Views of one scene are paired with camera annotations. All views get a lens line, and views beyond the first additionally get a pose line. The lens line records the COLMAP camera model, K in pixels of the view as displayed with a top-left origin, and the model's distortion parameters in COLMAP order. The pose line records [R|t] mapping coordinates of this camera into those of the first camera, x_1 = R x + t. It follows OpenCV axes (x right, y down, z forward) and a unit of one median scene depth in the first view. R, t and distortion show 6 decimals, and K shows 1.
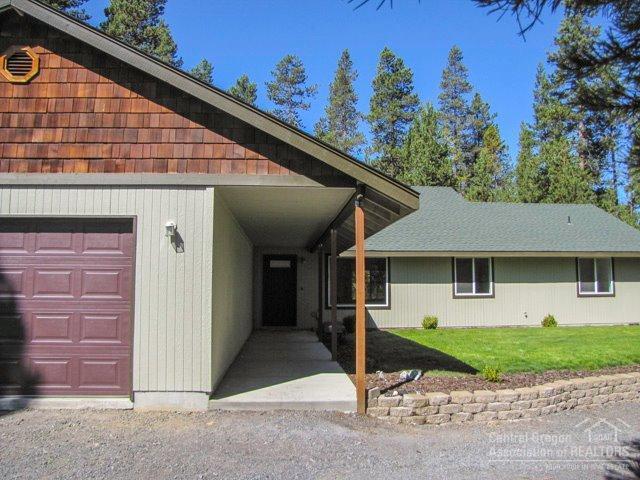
lens RADIAL K [[540.6, 0, 320.0], [0, 540.6, 240.0], [0, 0, 1]] dist [-0.174985, 0.178781]
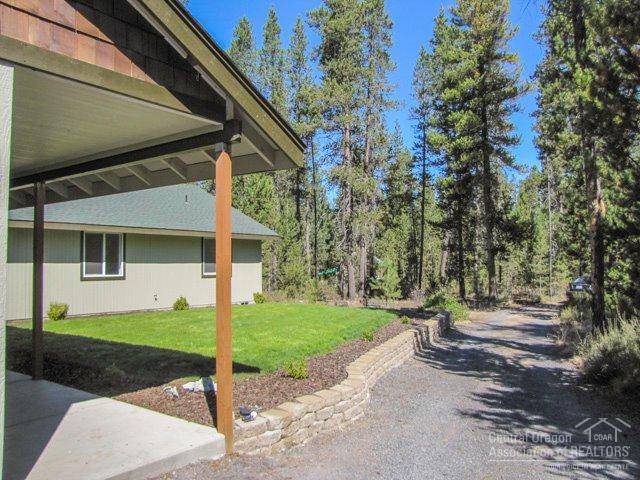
lens RADIAL K [[540.6, 0, 320.0], [0, 540.6, 240.0], [0, 0, 1]] dist [-0.174985, 0.178781]
pose [[0.607401, 0.034150, 0.793661, -0.175781], [-0.061569, 0.998094, 0.004174, 0.019540], [-0.792006, -0.051400, 0.608346, 0.209230]]
